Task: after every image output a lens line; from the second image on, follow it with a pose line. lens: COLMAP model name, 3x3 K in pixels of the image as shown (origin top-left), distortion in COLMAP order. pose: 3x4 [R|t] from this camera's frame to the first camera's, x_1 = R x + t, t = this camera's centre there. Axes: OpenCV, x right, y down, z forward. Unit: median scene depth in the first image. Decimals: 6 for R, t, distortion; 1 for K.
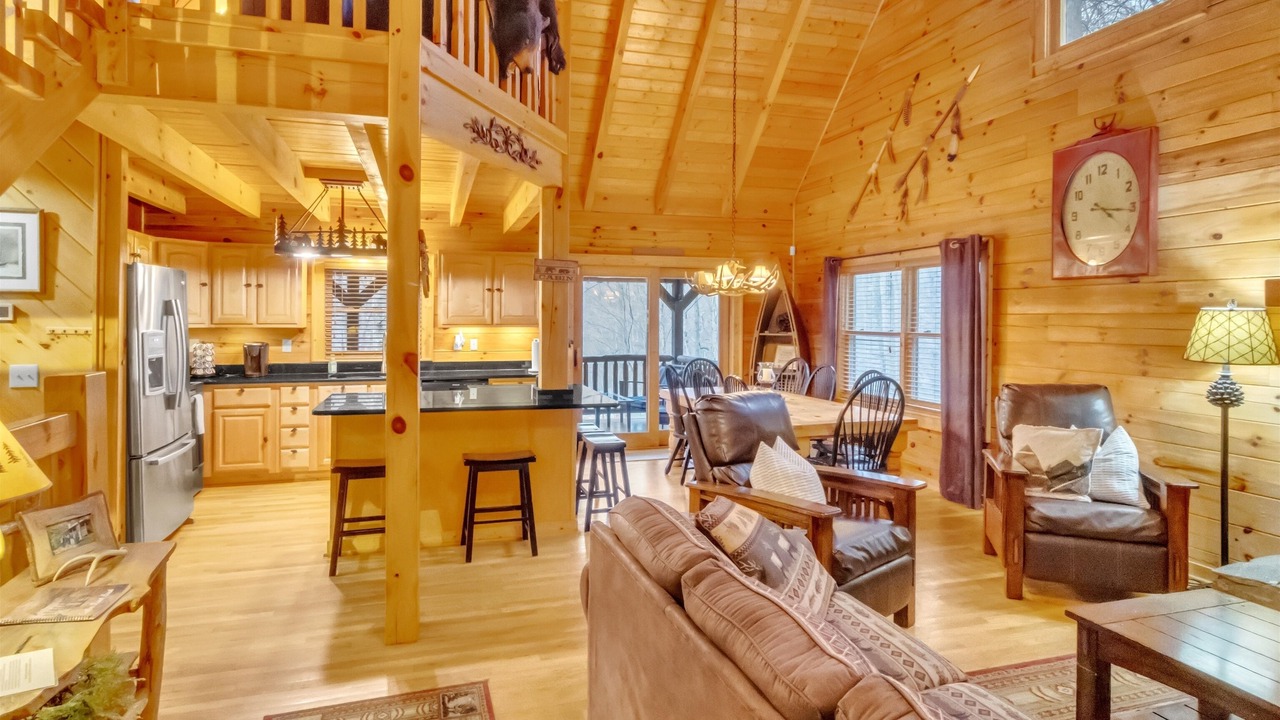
lens RADIAL K [[670.6, 0, 632.7], [0, 670.6, 333.4], [0, 0, 1]] dist [0.002446, -0.000304]
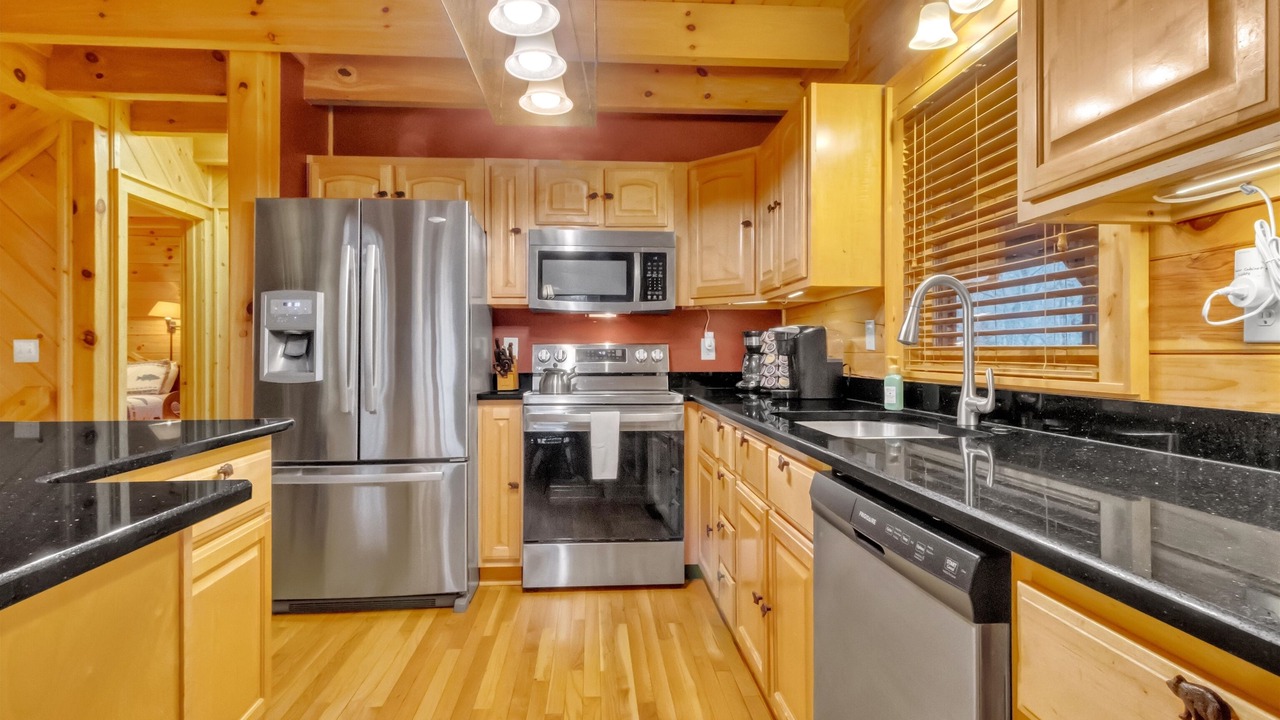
lens RADIAL K [[667.3, 0, 636.3], [0, 667.3, 351.5], [0, 0, 1]] dist [-0.000220, -0.000211]
pose [[-0.220940, -0.004418, -0.975277, -0.073226], [-0.021957, 0.999759, 0.000445, 0.031808], [0.975040, 0.021513, -0.220984, 0.945363]]
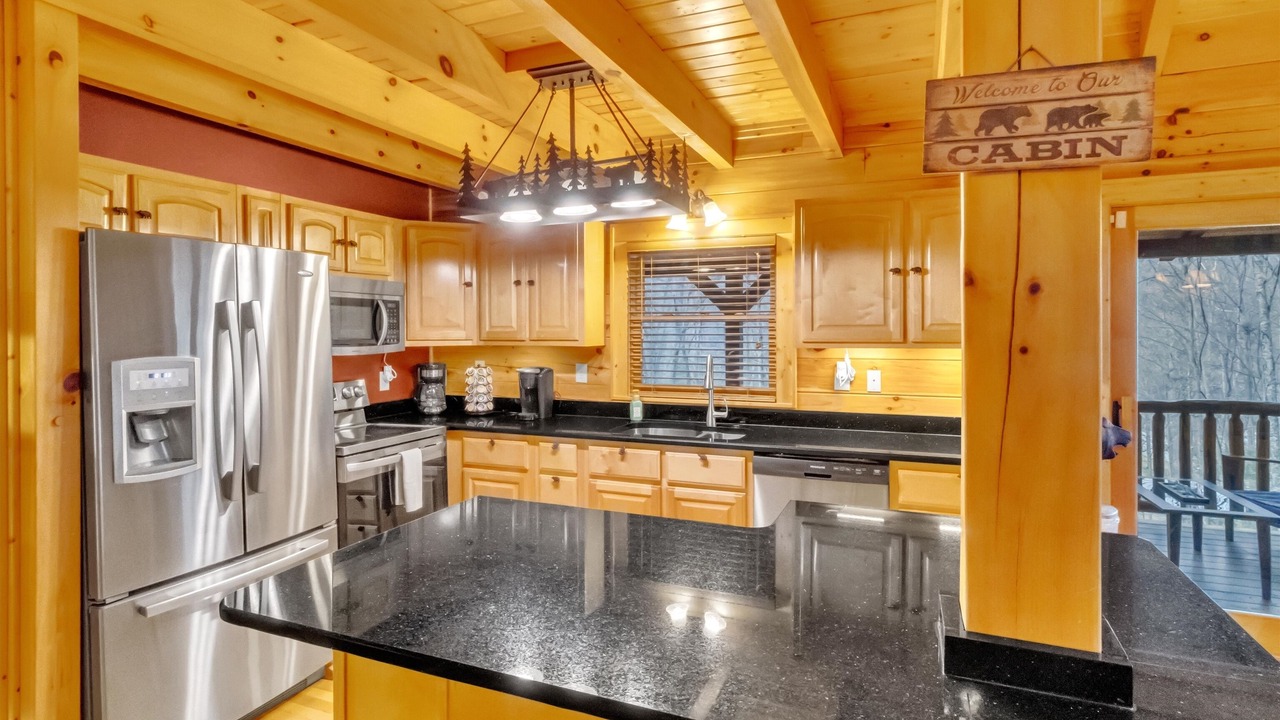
lens RADIAL K [[670.6, 0, 632.7], [0, 670.6, 333.4], [0, 0, 1]] dist [0.002446, -0.000304]
pose [[0.766448, -0.001960, -0.642304, -0.051194], [-0.008530, 0.999876, -0.013230, -0.012438], [0.642250, 0.015619, 0.766336, 0.522139]]
